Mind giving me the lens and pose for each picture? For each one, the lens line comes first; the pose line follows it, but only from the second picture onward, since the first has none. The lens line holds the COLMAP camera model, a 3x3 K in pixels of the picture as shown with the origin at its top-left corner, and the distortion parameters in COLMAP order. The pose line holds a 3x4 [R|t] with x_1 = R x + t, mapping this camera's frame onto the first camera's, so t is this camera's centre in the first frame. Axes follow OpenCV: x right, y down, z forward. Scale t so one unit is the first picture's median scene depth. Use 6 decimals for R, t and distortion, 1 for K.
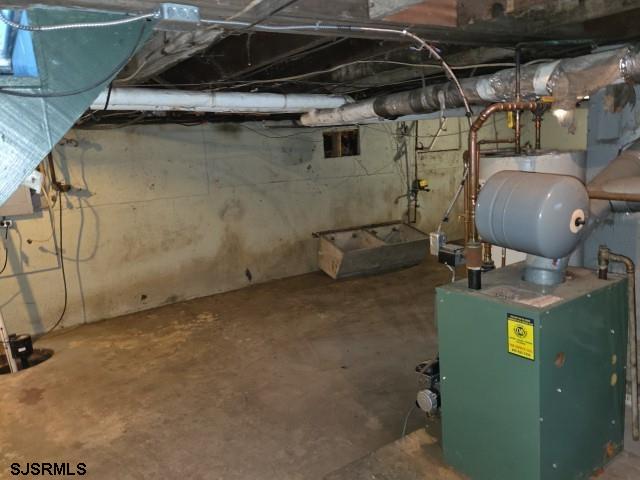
lens RADIAL K [[489.7, 0, 320.1], [0, 489.7, 231.4], [0, 0, 1]] dist [0.012353, 0.001338]
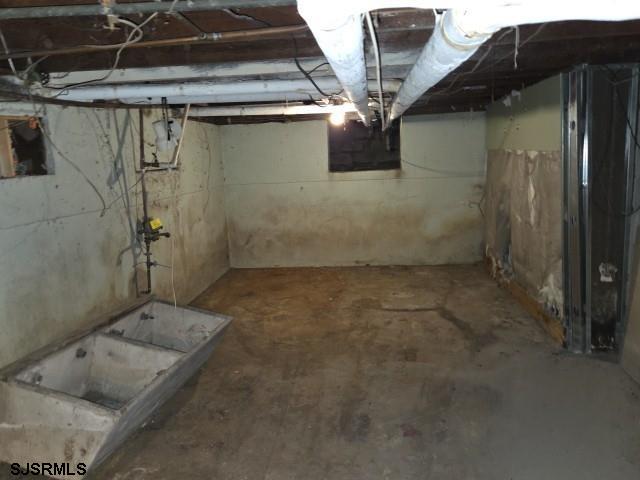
lens RADIAL K [[477.9, 0, 320.0], [0, 477.9, 240.0], [0, 0, 1]] dist [0.077839, -0.077226]
pose [[0.639460, -0.099739, 0.762327, -0.106961], [0.122839, 0.992066, 0.026756, -0.071443], [-0.758948, 0.076535, 0.646638, 0.489754]]
